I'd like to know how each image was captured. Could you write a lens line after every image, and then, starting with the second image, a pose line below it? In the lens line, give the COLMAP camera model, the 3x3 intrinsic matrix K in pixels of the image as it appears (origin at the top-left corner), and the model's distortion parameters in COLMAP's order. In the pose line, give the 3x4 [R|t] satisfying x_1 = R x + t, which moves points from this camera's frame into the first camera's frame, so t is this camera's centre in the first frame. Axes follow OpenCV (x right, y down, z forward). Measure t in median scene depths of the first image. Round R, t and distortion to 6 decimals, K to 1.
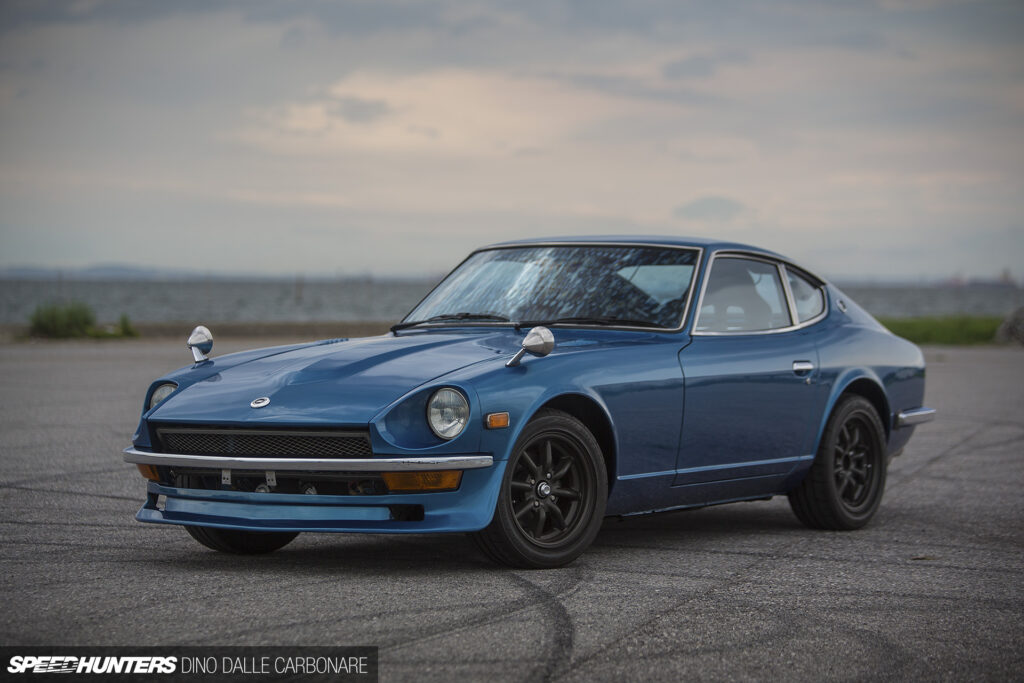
lens RADIAL K [[3158.1, 0, 508.8], [0, 3158.1, 341.4], [0, 0, 1]] dist [0.108409, 0.000000]
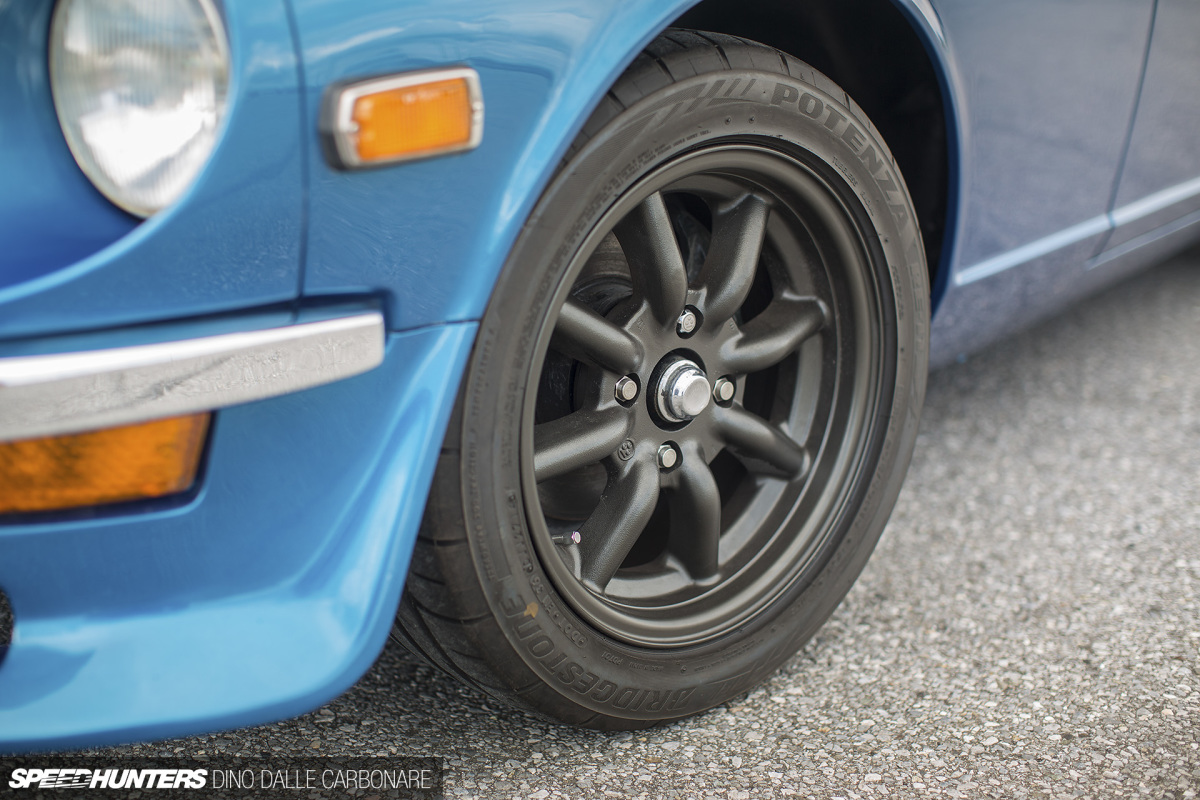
lens RADIAL K [[1787.2, 0, 592.7], [0, 1787.2, 405.4], [0, 0, 1]] dist [-0.088525, 0.000000]
pose [[0.996148, 0.029680, -0.082512, 0.015942], [-0.006816, 0.964335, 0.264595, 0.012809], [0.087422, -0.263014, 0.960823, 0.858888]]
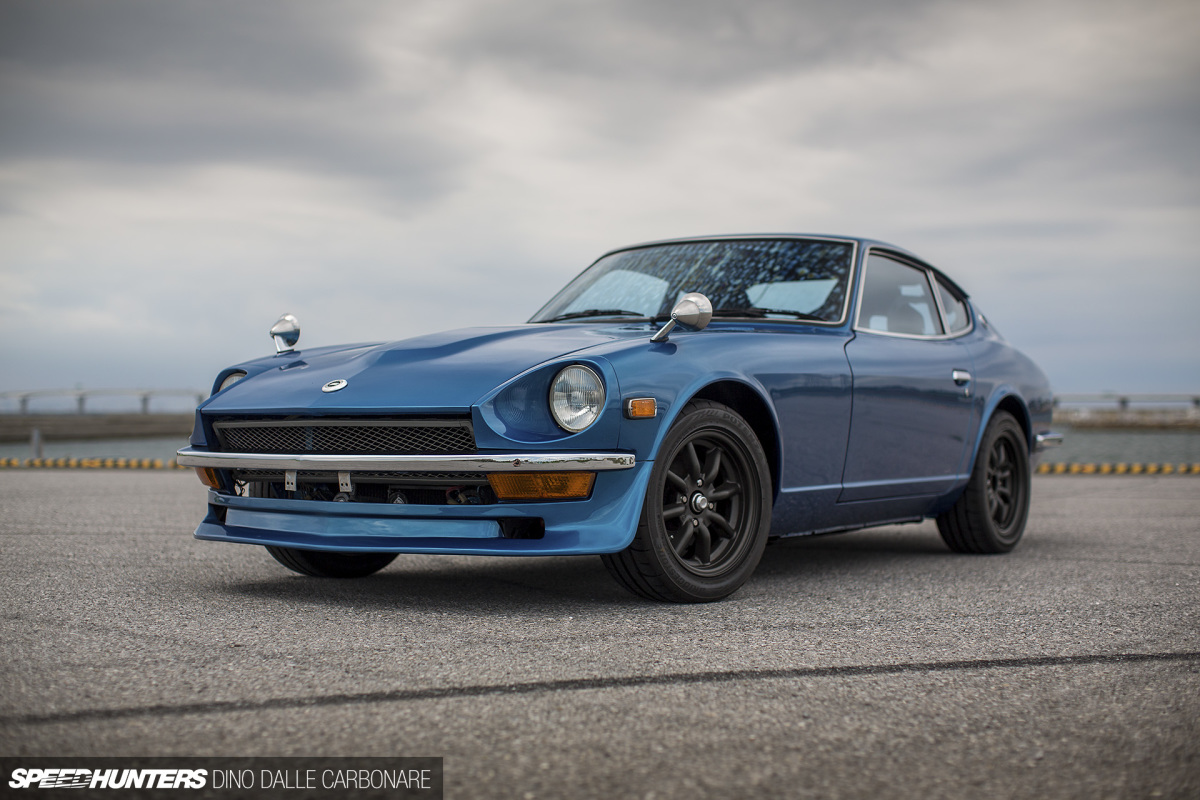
lens RADIAL K [[1787.2, 0, 597.8], [0, 1787.2, 392.8], [0, 0, 1]] dist [-0.088525, 0.000000]
pose [[0.999981, 0.006136, 0.000517, -0.013768], [-0.006115, 0.999409, -0.033823, 0.034495], [-0.000724, 0.033819, 0.999428, 0.544870]]
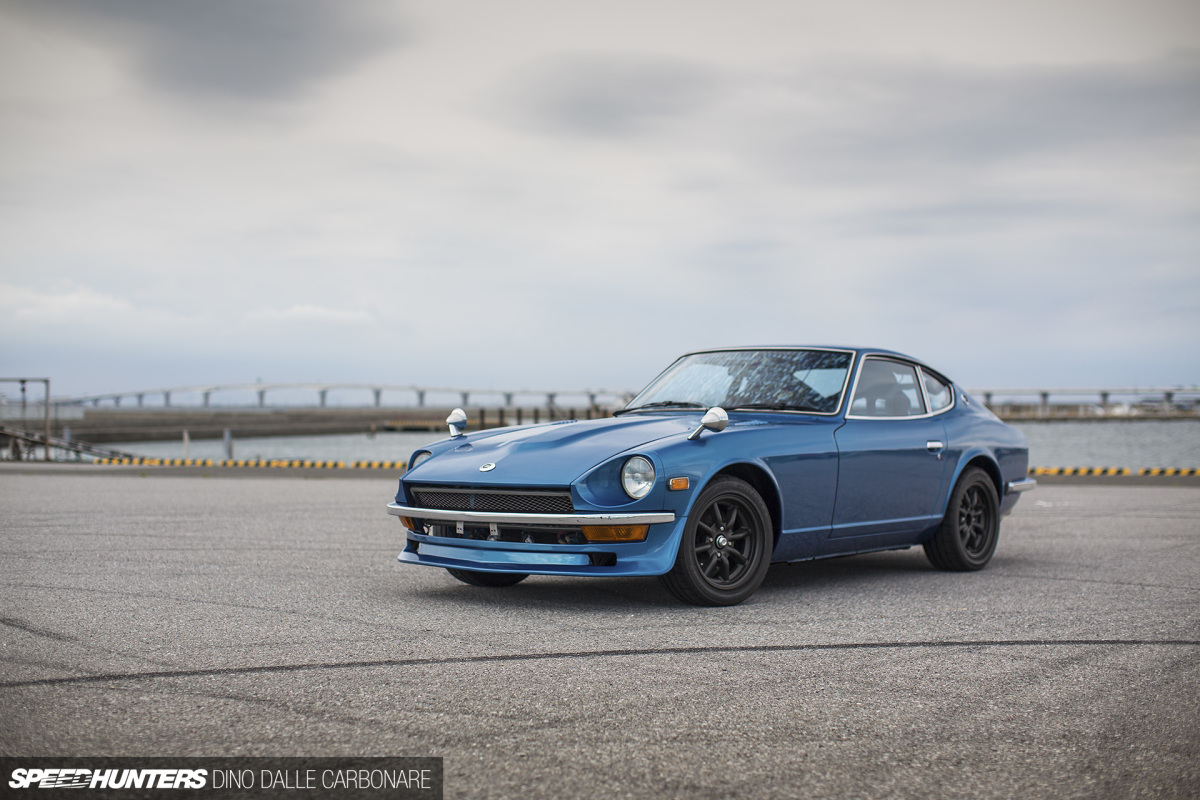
lens RADIAL K [[1787.2, 0, 594.8], [0, 1787.2, 388.1], [0, 0, 1]] dist [-0.088525, 0.000000]
pose [[0.995188, 0.004366, -0.097887, 0.029932], [-0.007546, 0.999455, -0.032143, 0.010180], [0.097693, 0.032727, 0.994678, 0.302258]]
